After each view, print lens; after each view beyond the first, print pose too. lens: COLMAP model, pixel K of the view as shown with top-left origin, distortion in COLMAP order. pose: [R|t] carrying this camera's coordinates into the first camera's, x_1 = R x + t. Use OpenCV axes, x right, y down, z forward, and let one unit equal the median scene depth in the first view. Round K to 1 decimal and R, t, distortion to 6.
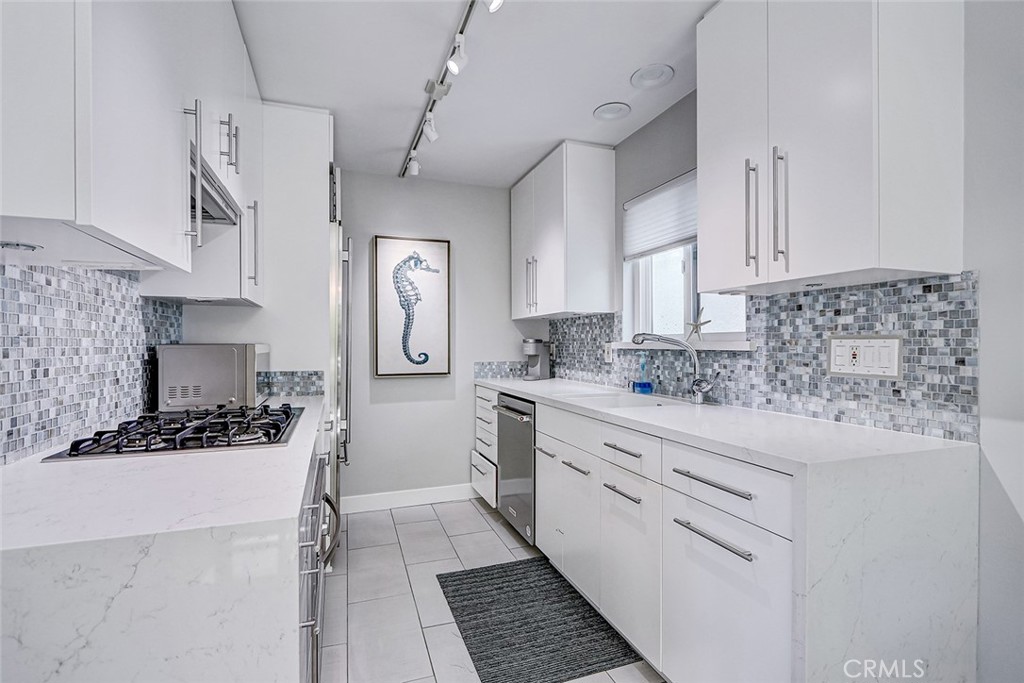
lens RADIAL K [[469.7, 0, 501.8], [0, 469.7, 343.3], [0, 0, 1]] dist [0.010645, -0.008243]
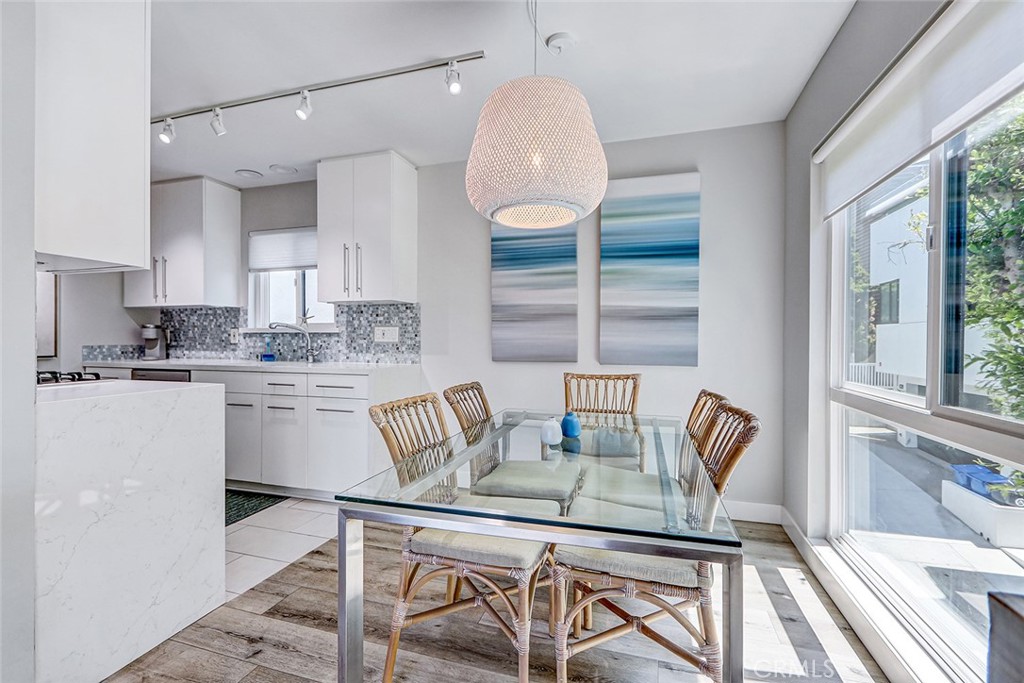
lens RADIAL K [[469.7, 0, 501.8], [0, 469.7, 343.3], [0, 0, 1]] dist [0.010645, -0.008243]
pose [[0.607436, -0.004869, 0.794354, -0.537073], [-0.004700, 0.999942, 0.009724, 0.033424], [-0.794355, -0.009640, 0.607378, -0.633985]]
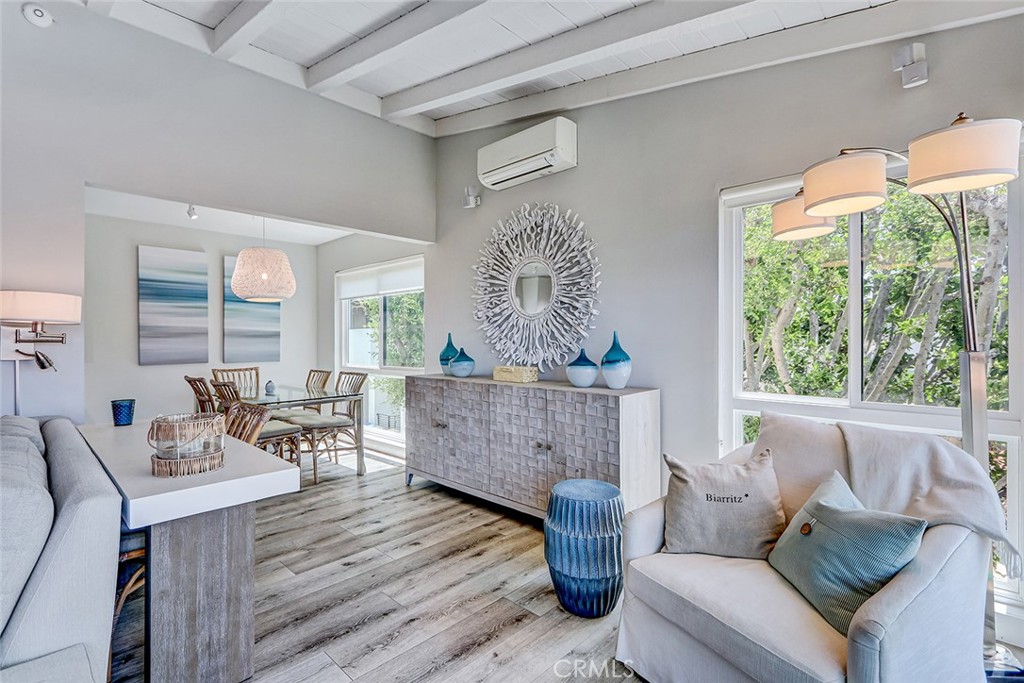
lens RADIAL K [[469.7, 0, 501.8], [0, 469.7, 343.3], [0, 0, 1]] dist [0.010645, -0.008243]
pose [[-0.447669, -0.003357, 0.894193, -2.037145], [0.005533, 0.999963, 0.006525, -0.001676], [-0.894182, 0.007869, -0.447634, -0.189869]]
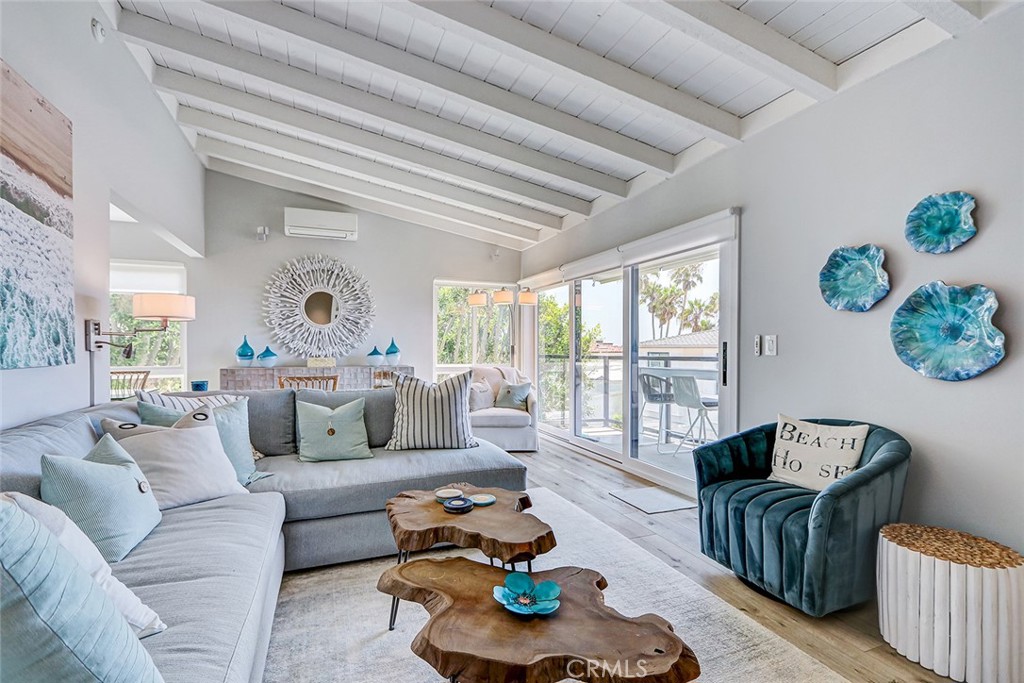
lens RADIAL K [[469.7, 0, 501.8], [0, 469.7, 343.3], [0, 0, 1]] dist [0.010645, -0.008243]
pose [[-0.999478, -0.000989, -0.032290, -1.527015], [-0.000703, 0.999960, -0.008861, 0.031541], [0.032297, -0.008834, -0.999439, 1.556686]]
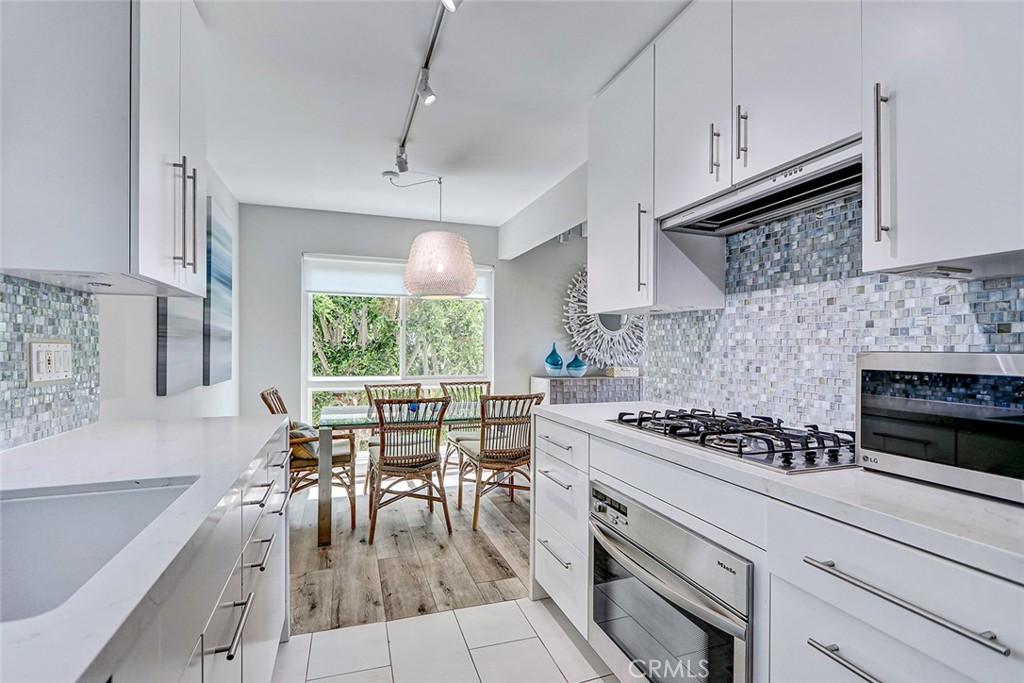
lens RADIAL K [[469.7, 0, 501.8], [0, 469.7, 343.3], [0, 0, 1]] dist [0.010645, -0.008243]
pose [[-0.999993, -0.002853, 0.002250, -0.085205], [-0.002879, 0.999928, -0.011626, -0.000430], [-0.002217, -0.011632, -0.999930, 1.359336]]
